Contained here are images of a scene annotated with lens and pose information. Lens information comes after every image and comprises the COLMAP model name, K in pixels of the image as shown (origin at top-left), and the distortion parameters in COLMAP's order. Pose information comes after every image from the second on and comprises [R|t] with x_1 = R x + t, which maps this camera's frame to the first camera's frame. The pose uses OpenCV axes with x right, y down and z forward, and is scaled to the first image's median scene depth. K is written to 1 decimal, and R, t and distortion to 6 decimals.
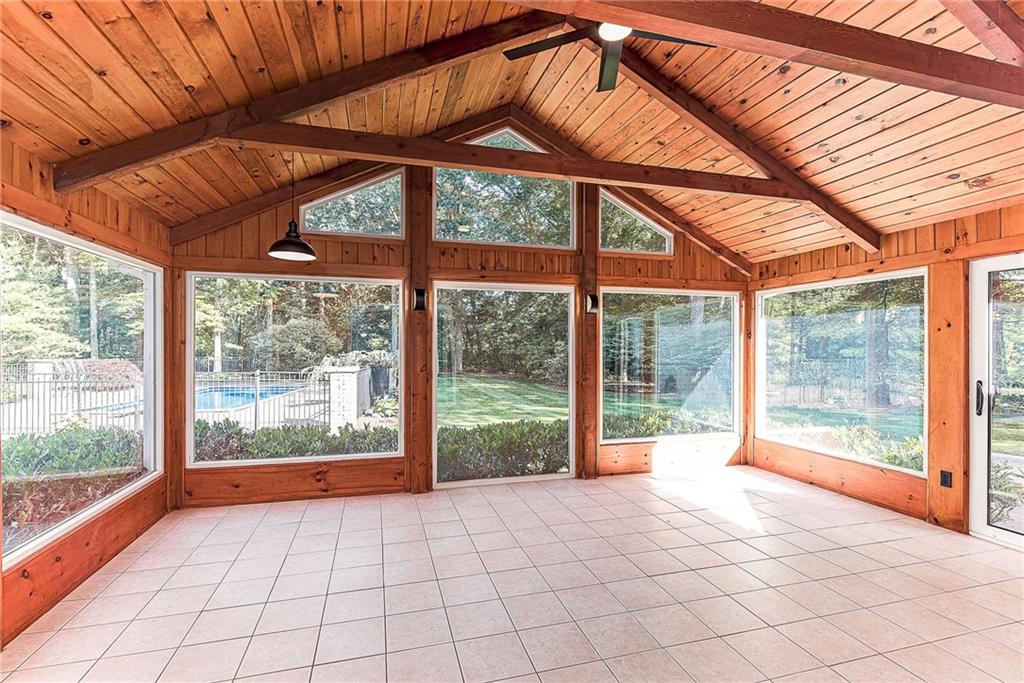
lens RADIAL K [[468.2, 0, 513.0], [0, 468.2, 342.3], [0, 0, 1]] dist [0.000393, 0.000052]
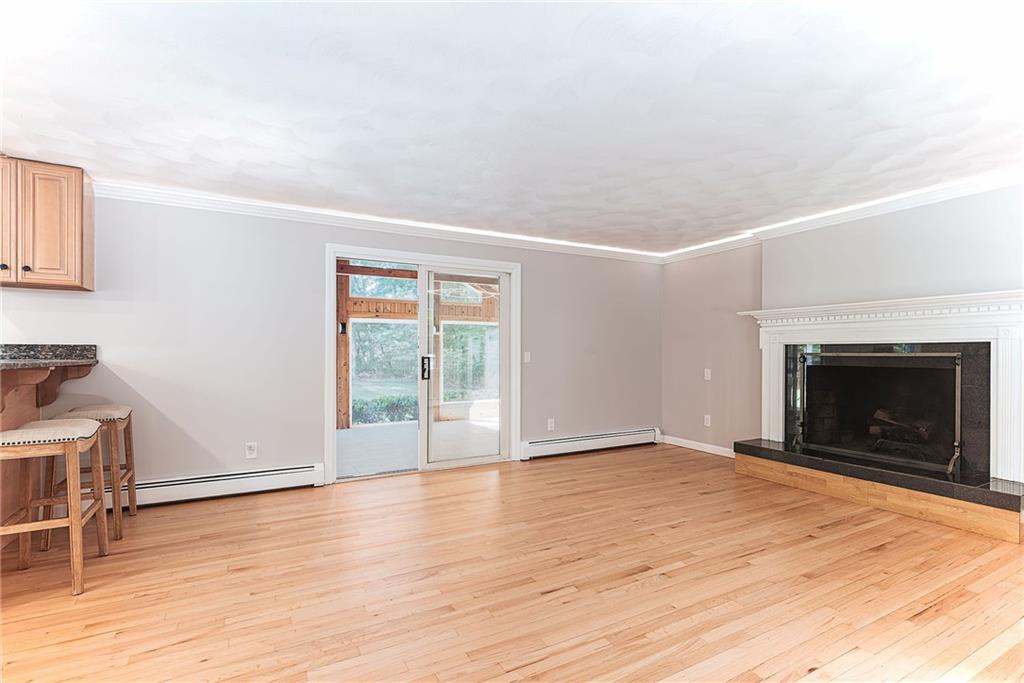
lens RADIAL K [[471.2, 0, 514.1], [0, 471.2, 344.4], [0, 0, 1]] dist [0.002817, 0.000418]
pose [[0.975253, 0.000907, 0.221089, 0.051421], [0.001308, 0.999950, -0.009869, -0.003693], [-0.221087, 0.009914, 0.975204, -0.911372]]
